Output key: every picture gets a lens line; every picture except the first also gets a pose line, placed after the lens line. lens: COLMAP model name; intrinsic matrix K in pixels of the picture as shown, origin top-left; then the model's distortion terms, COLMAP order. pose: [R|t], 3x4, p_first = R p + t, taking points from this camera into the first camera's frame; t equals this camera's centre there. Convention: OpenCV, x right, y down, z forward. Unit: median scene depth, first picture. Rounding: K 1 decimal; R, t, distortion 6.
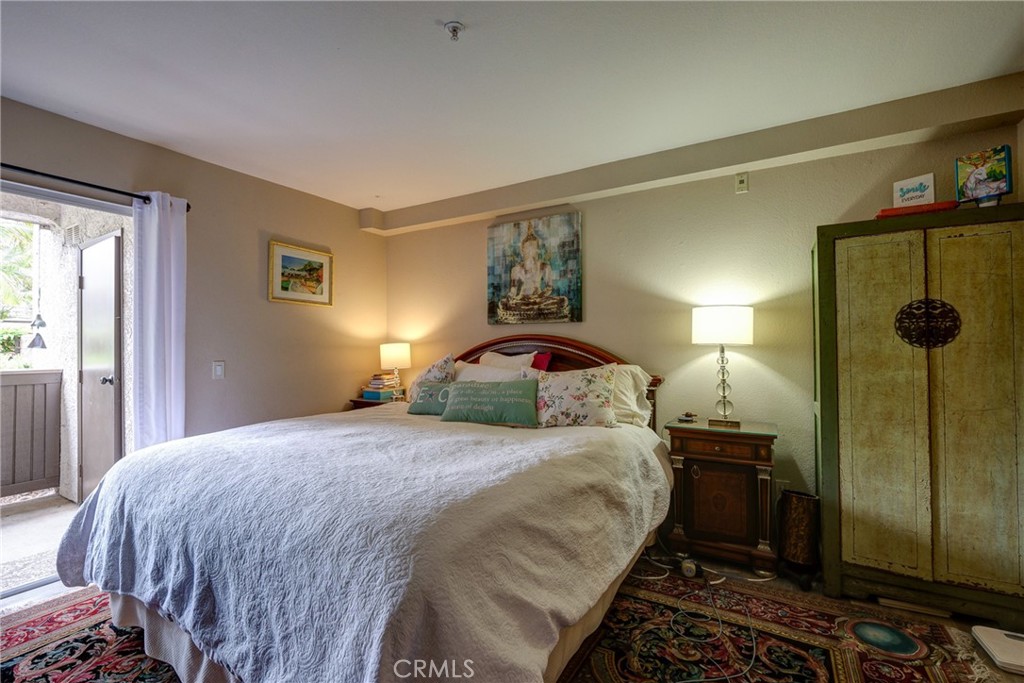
lens RADIAL K [[443.7, 0, 514.2], [0, 443.7, 340.4], [0, 0, 1]] dist [-0.007504, 0.001590]
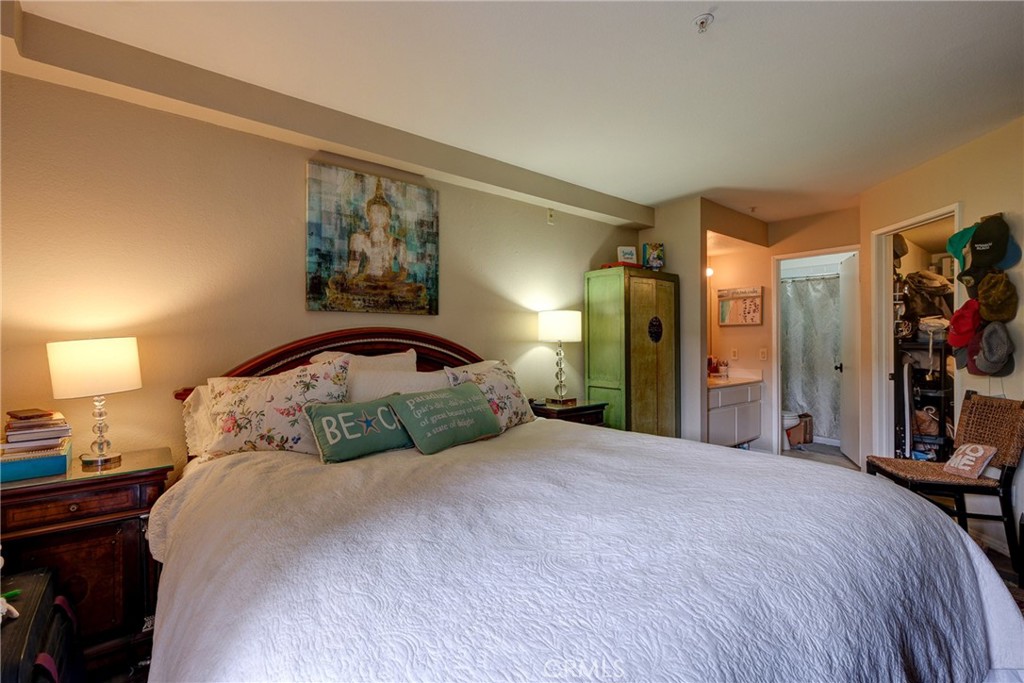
lens RADIAL K [[443.7, 0, 514.8], [0, 443.7, 340.0], [0, 0, 1]] dist [-0.007504, 0.001590]
pose [[0.353575, 0.006511, 0.935384, -0.600414], [-0.004122, 0.999977, -0.005403, 0.010966], [-0.935397, -0.001946, 0.353593, 0.520462]]
